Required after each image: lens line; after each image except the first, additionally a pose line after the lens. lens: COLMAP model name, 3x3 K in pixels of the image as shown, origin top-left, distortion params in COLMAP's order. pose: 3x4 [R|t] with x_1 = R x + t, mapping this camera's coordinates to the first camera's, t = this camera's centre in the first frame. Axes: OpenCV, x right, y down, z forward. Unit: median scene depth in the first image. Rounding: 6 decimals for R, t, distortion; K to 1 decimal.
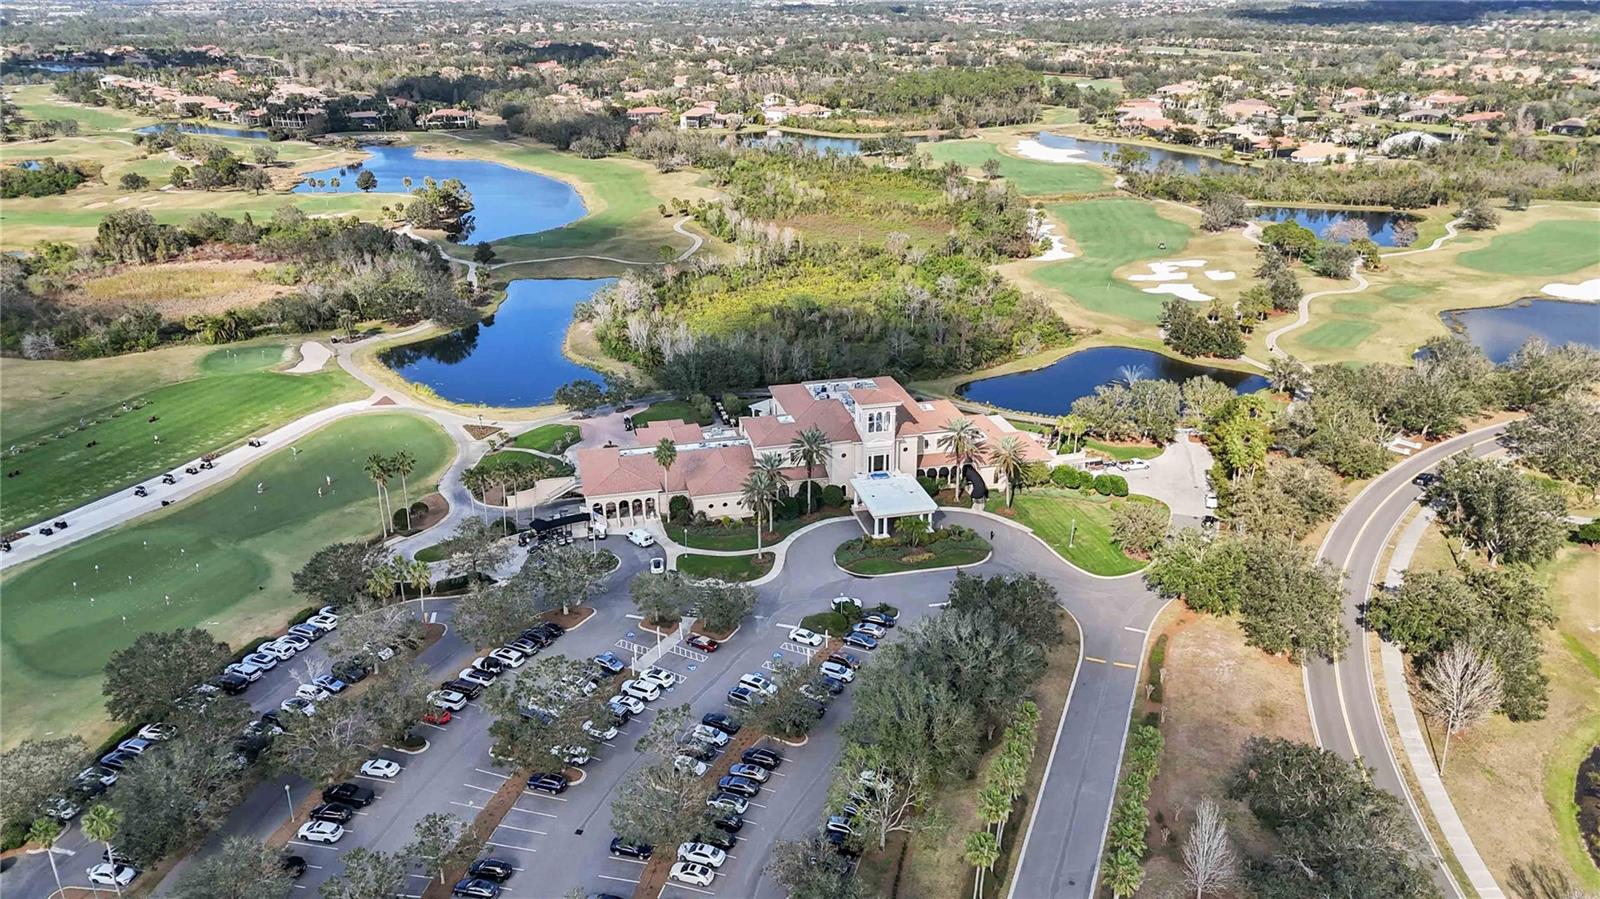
lens RADIAL K [[1183.7, 0, 801.2], [0, 1183.7, 456.9], [0, 0, 1]] dist [0.041373, -0.028219]
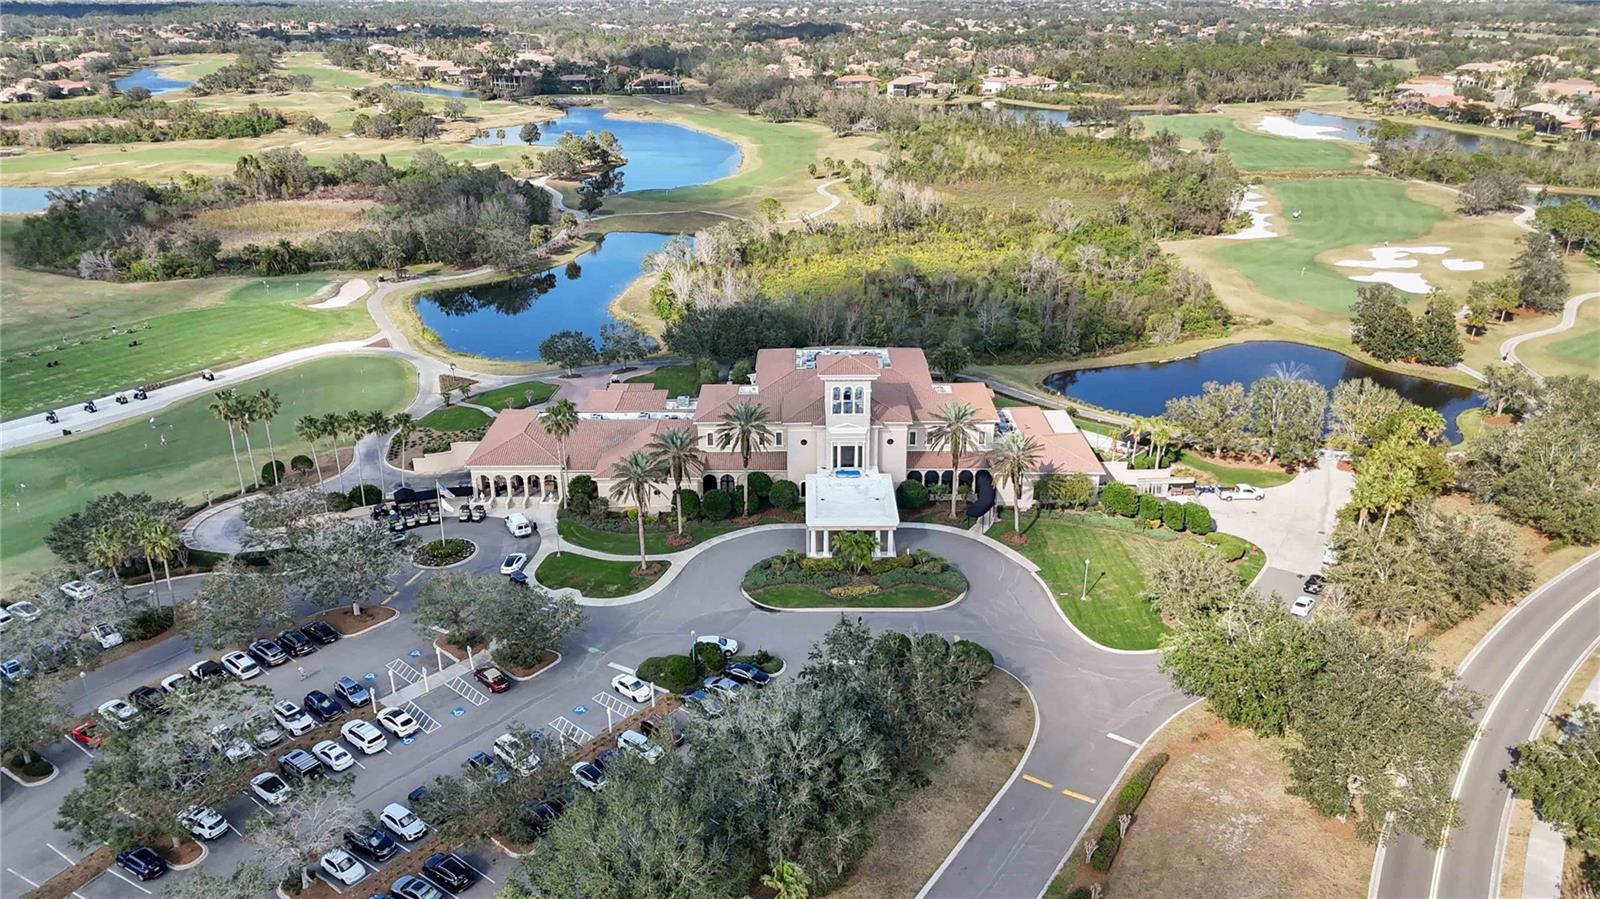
lens RADIAL K [[1183.7, 0, 802.6], [0, 1183.7, 460.6], [0, 0, 1]] dist [0.041373, -0.028219]
pose [[0.974015, 0.087599, -0.208858, 0.128122], [-0.086609, 0.996145, 0.013898, 0.000061], [0.209270, 0.004553, 0.977847, 0.180879]]
